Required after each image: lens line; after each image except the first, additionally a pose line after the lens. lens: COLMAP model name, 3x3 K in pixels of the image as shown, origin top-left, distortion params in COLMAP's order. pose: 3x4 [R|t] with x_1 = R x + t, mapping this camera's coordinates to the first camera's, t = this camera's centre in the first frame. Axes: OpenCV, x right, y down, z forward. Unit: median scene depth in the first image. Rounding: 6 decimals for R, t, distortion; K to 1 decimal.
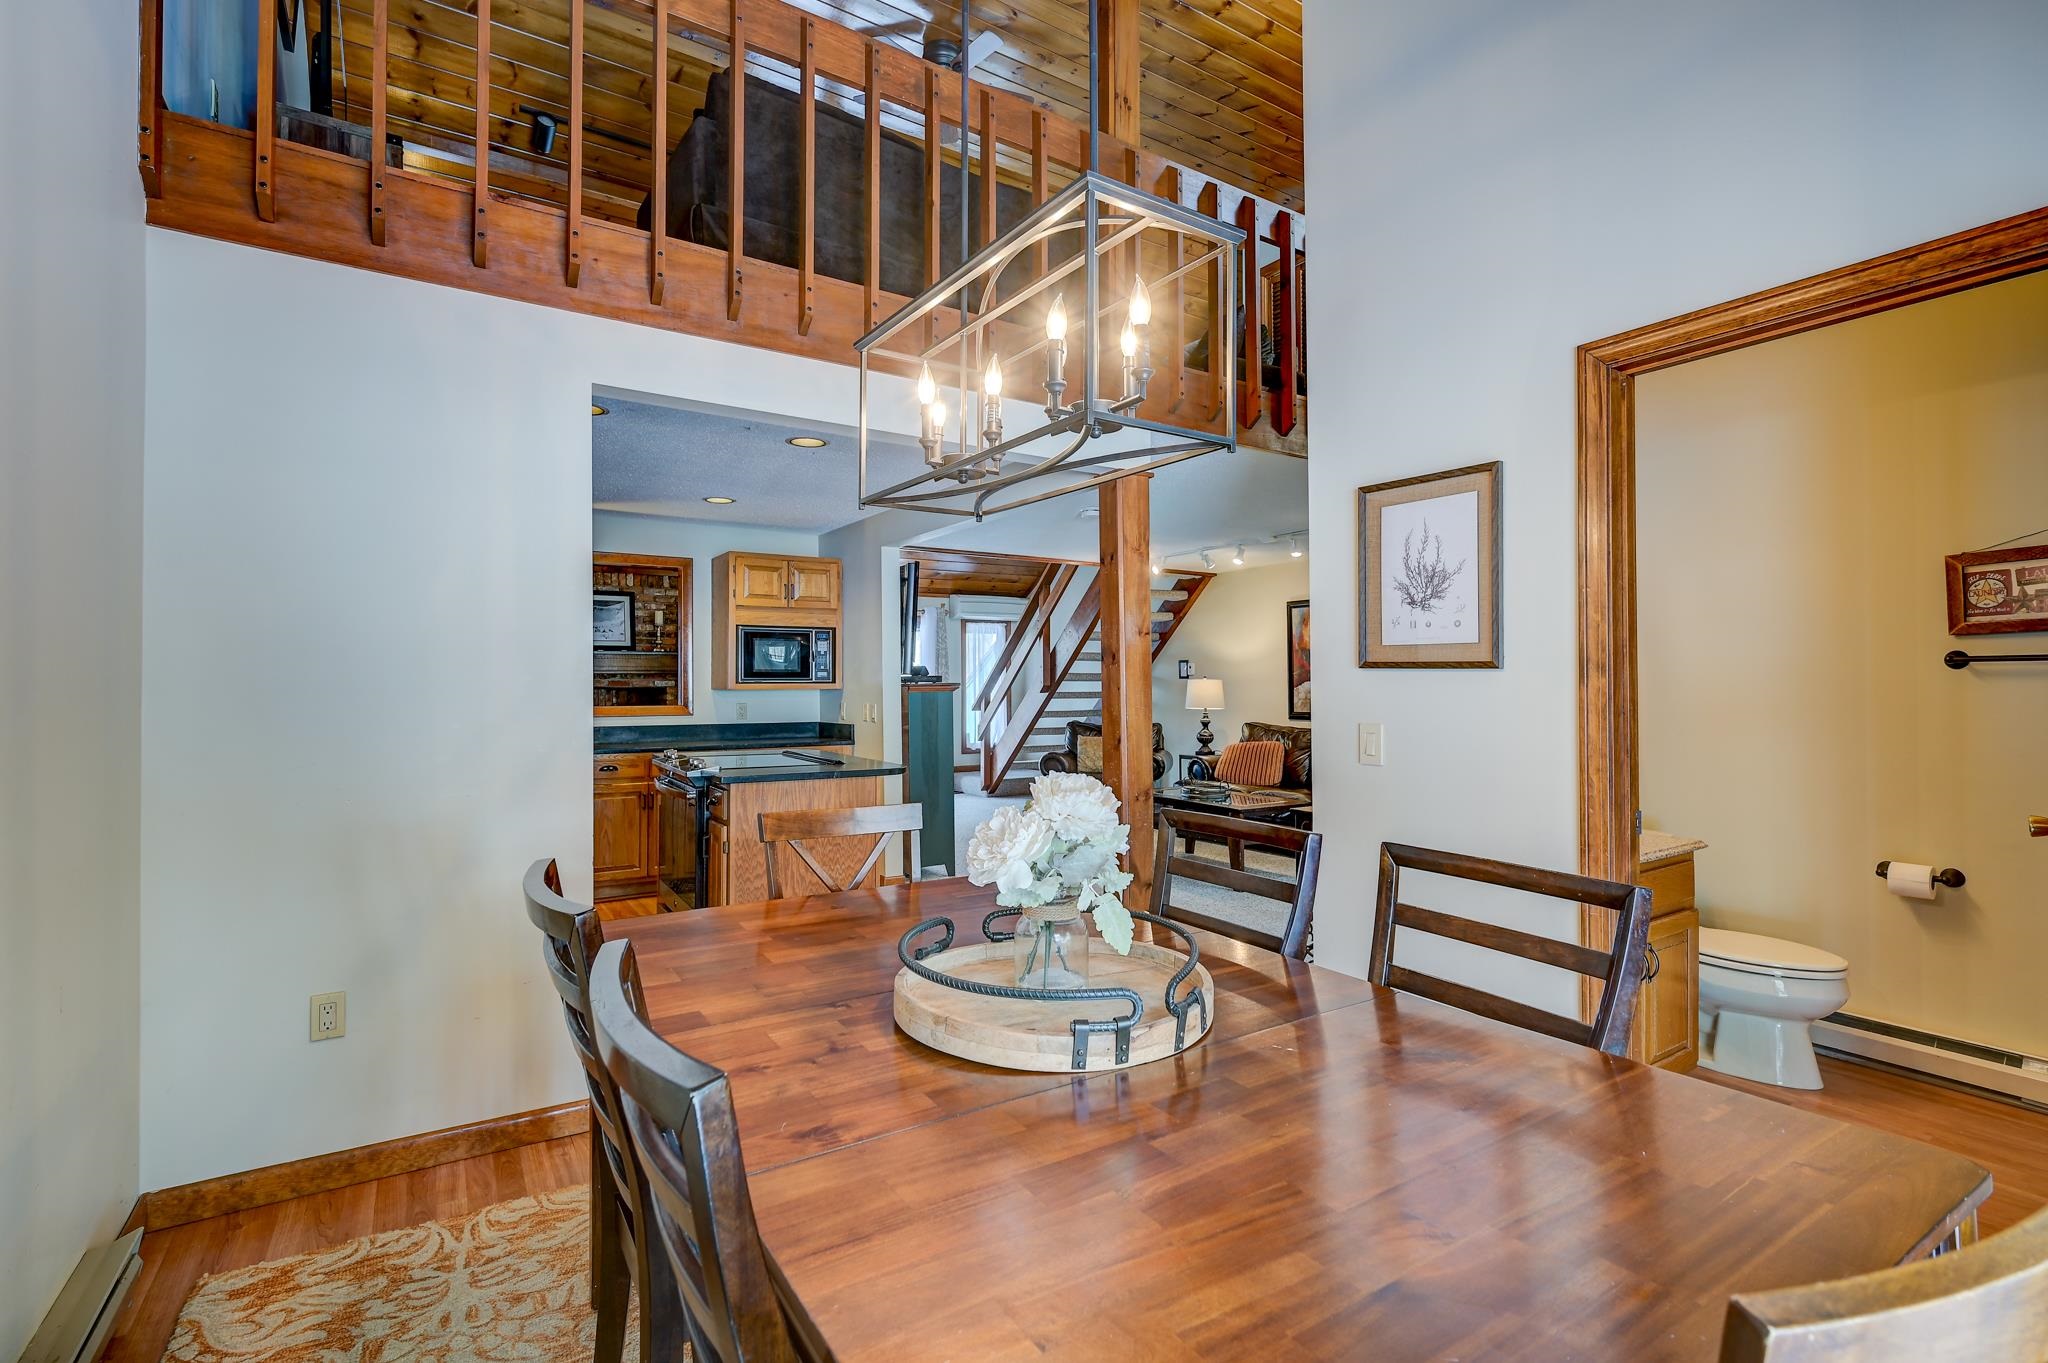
lens RADIAL K [[923.6, 0, 1026.6], [0, 923.6, 672.7], [0, 0, 1]] dist [0.000898, 0.000613]
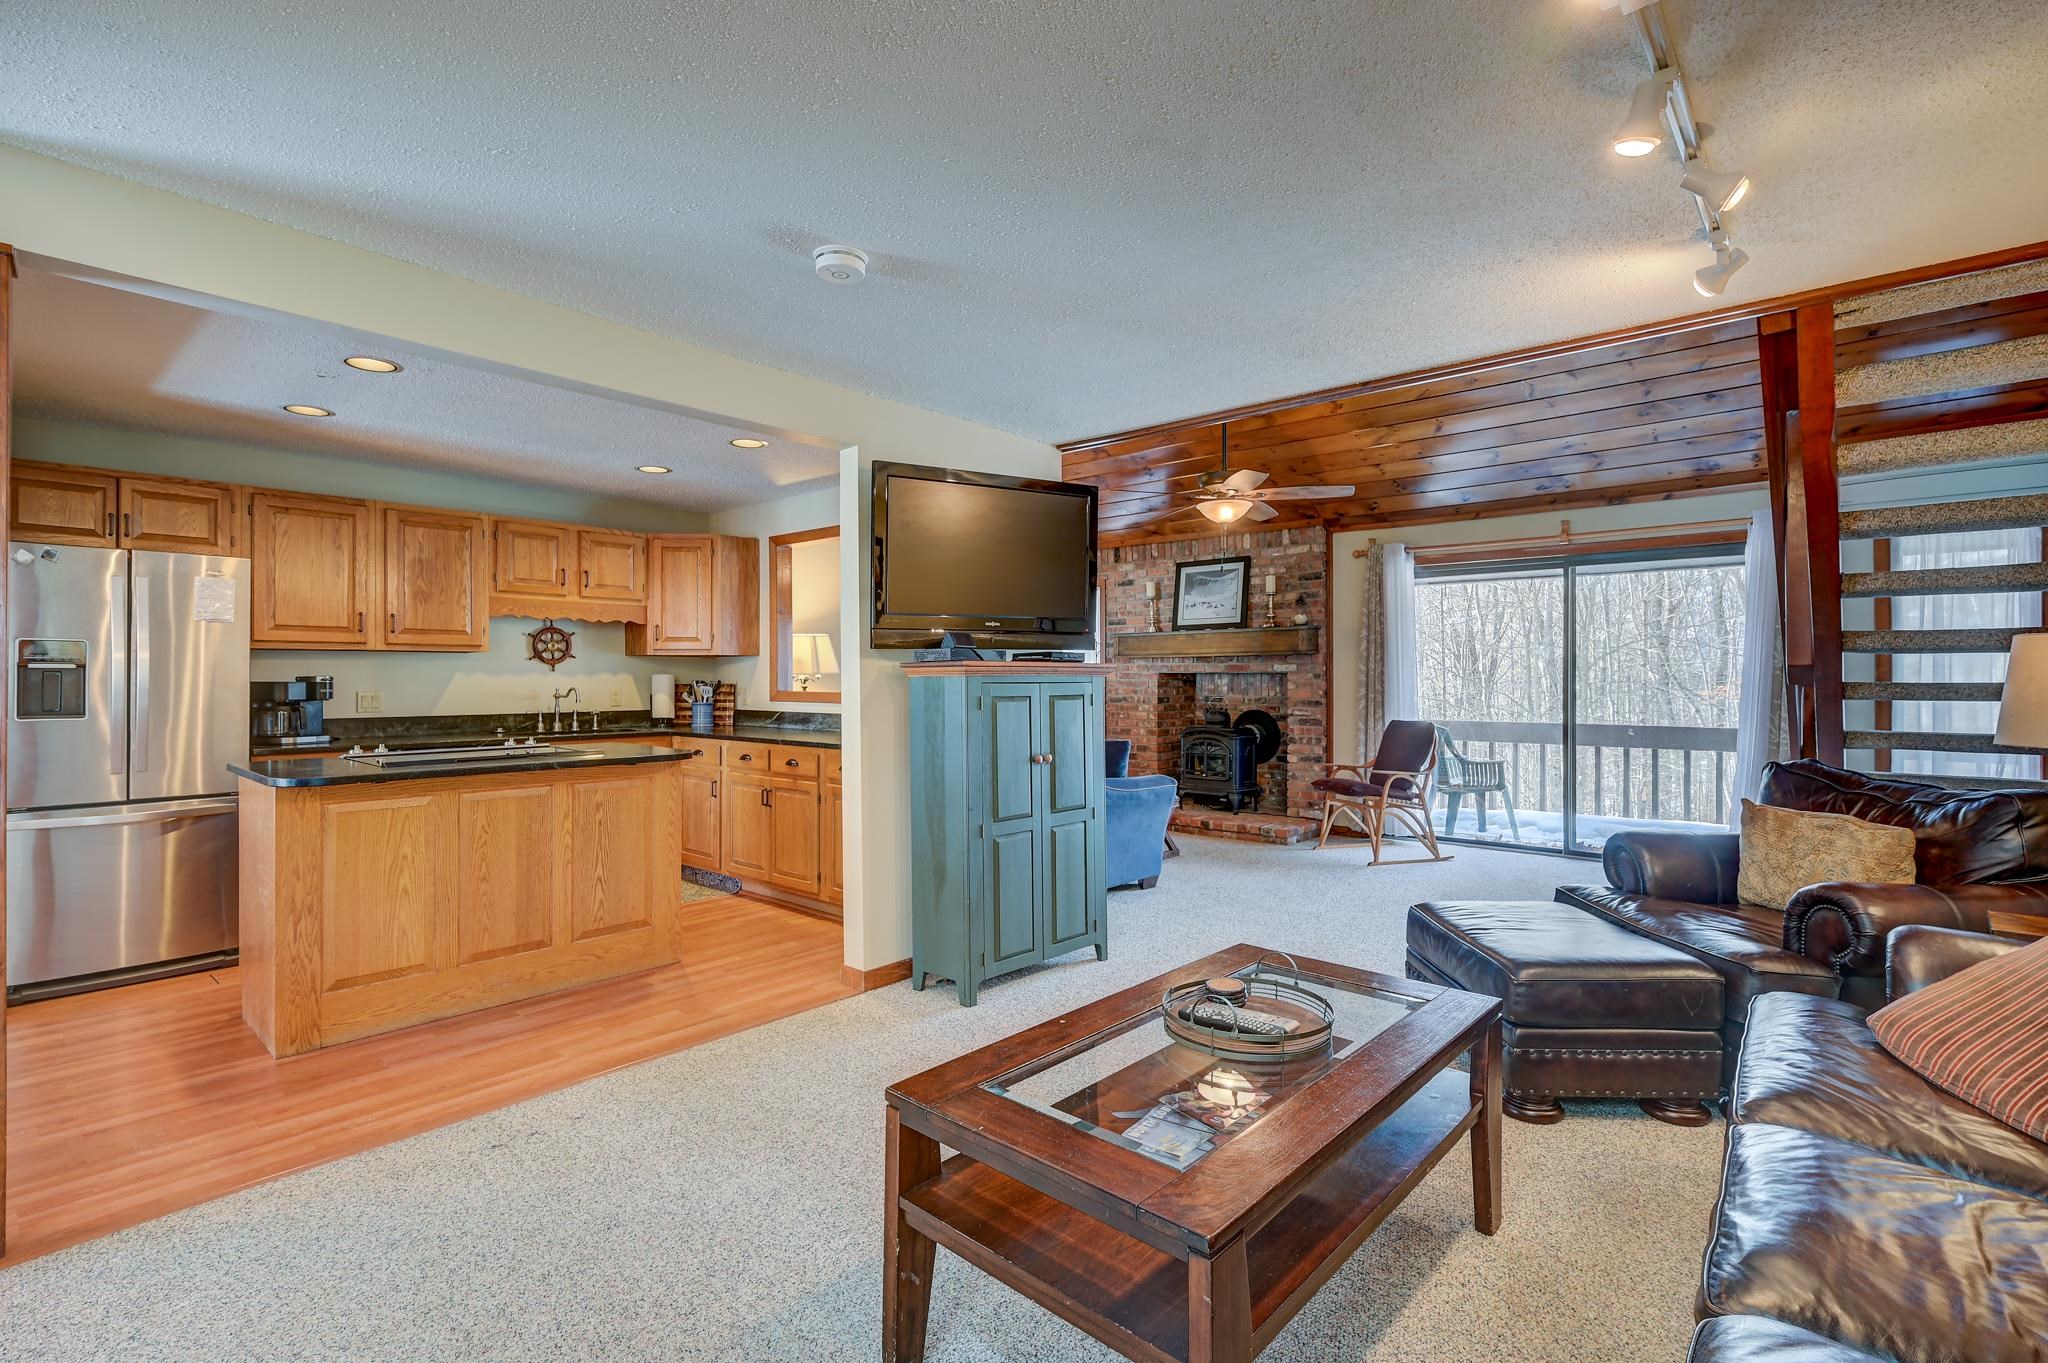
lens RADIAL K [[945.1, 0, 1028.7], [0, 945.1, 675.9], [0, 0, 1]] dist [-0.000140, 0.000254]
pose [[0.272148, 0.000527, -0.962255, 0.375367], [0.013117, 0.999905, 0.004257, 0.014317], [0.962166, -0.013781, 0.272115, 0.680607]]
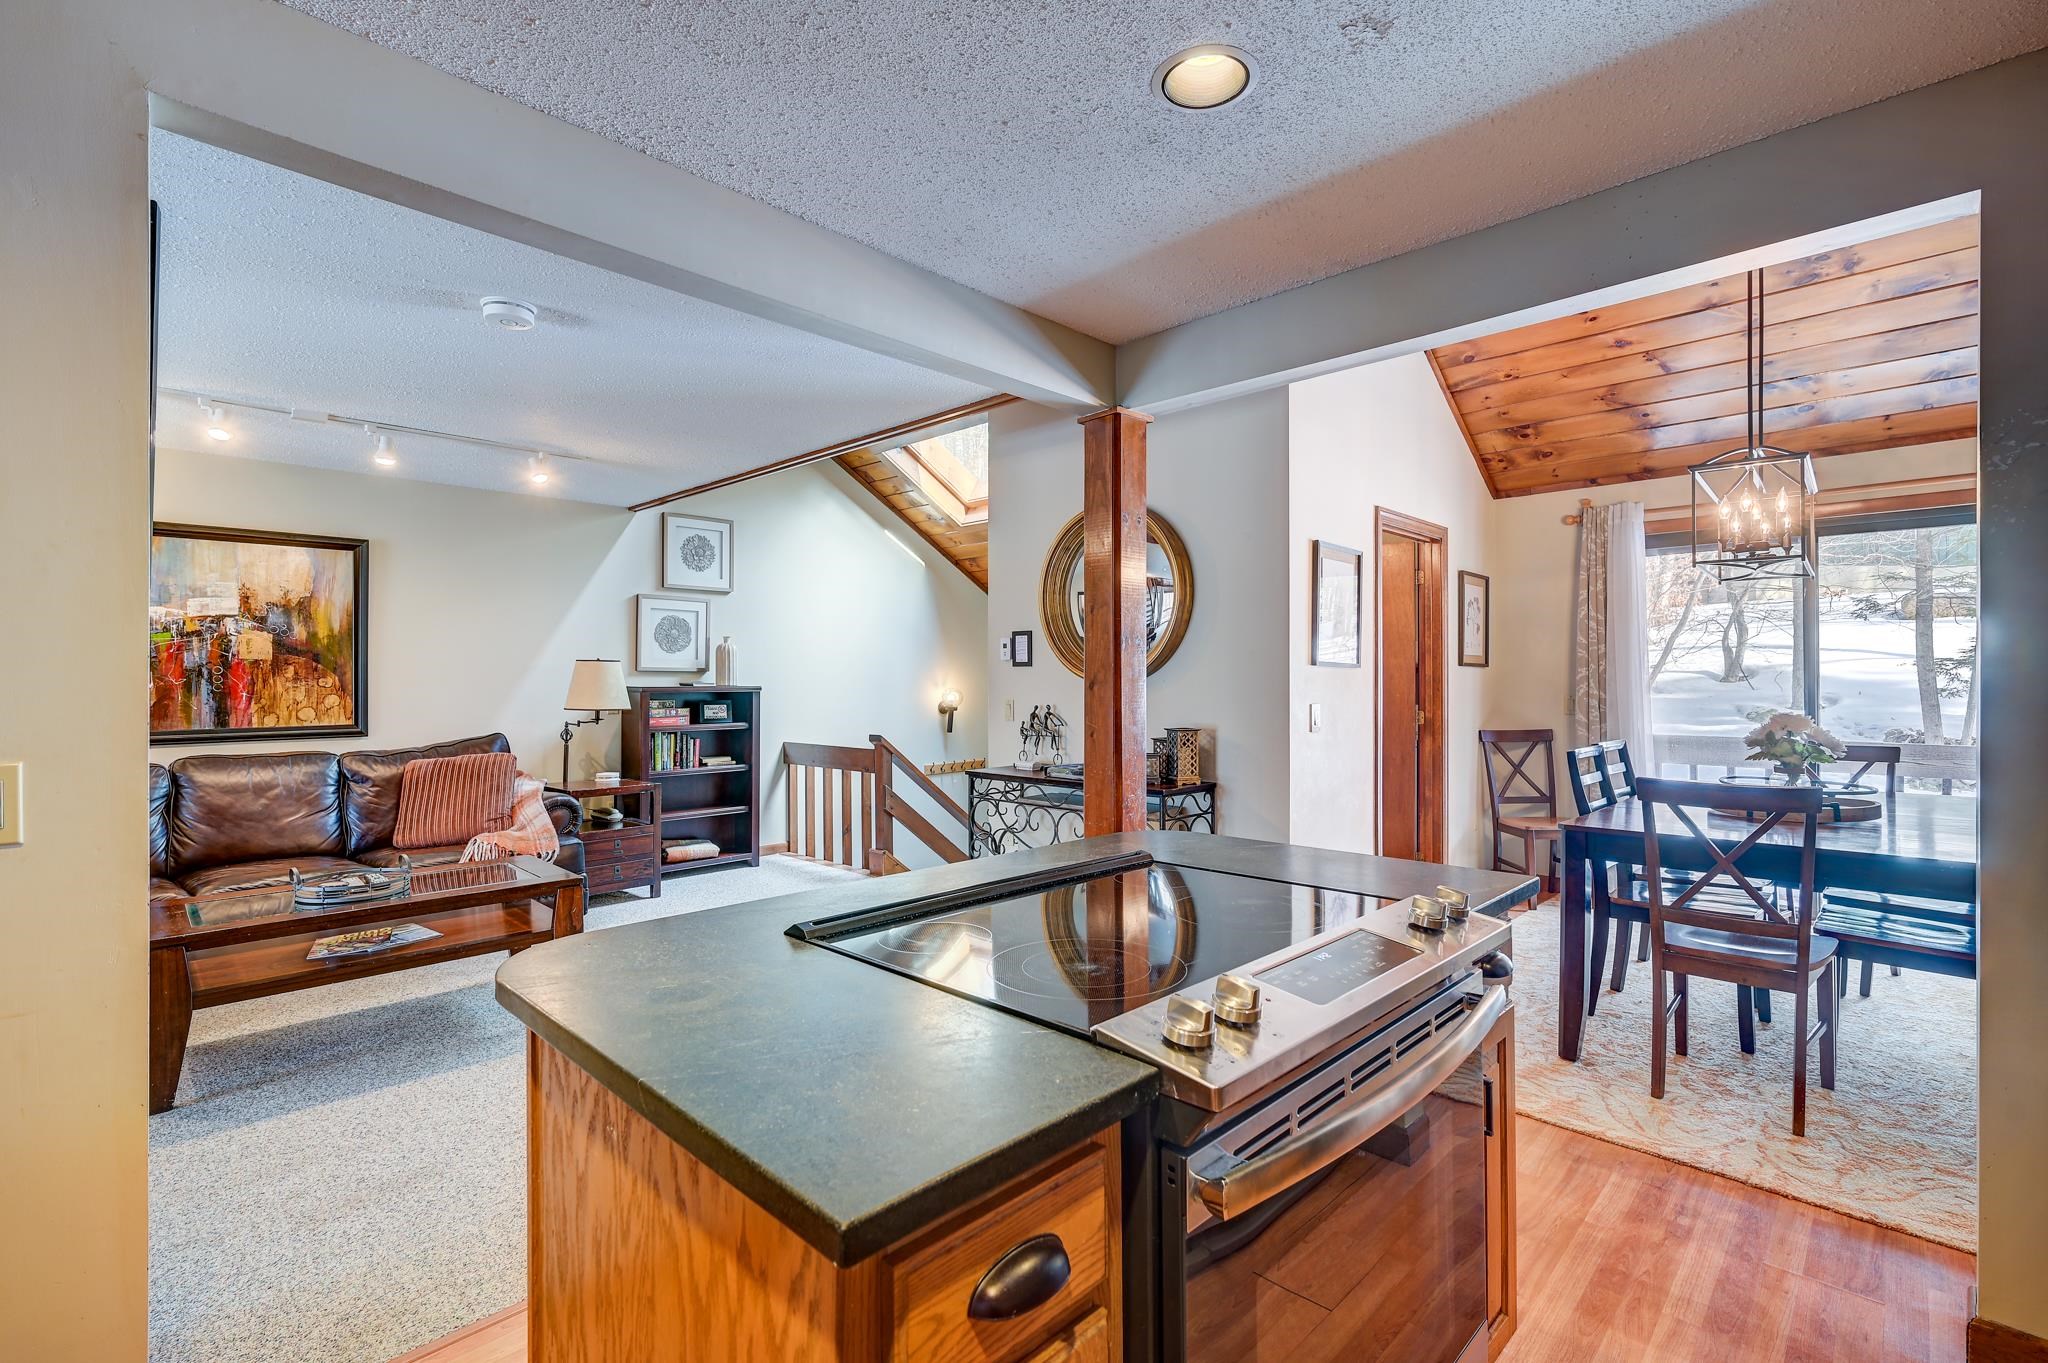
lens RADIAL K [[923.6, 0, 1026.6], [0, 923.6, 672.7], [0, 0, 1]] dist [0.000898, 0.000613]
pose [[-0.226626, 0.009204, 0.973938, -0.316625], [-0.010484, 0.999874, -0.011889, 0.009592], [-0.973925, -0.012905, -0.226501, 0.599316]]
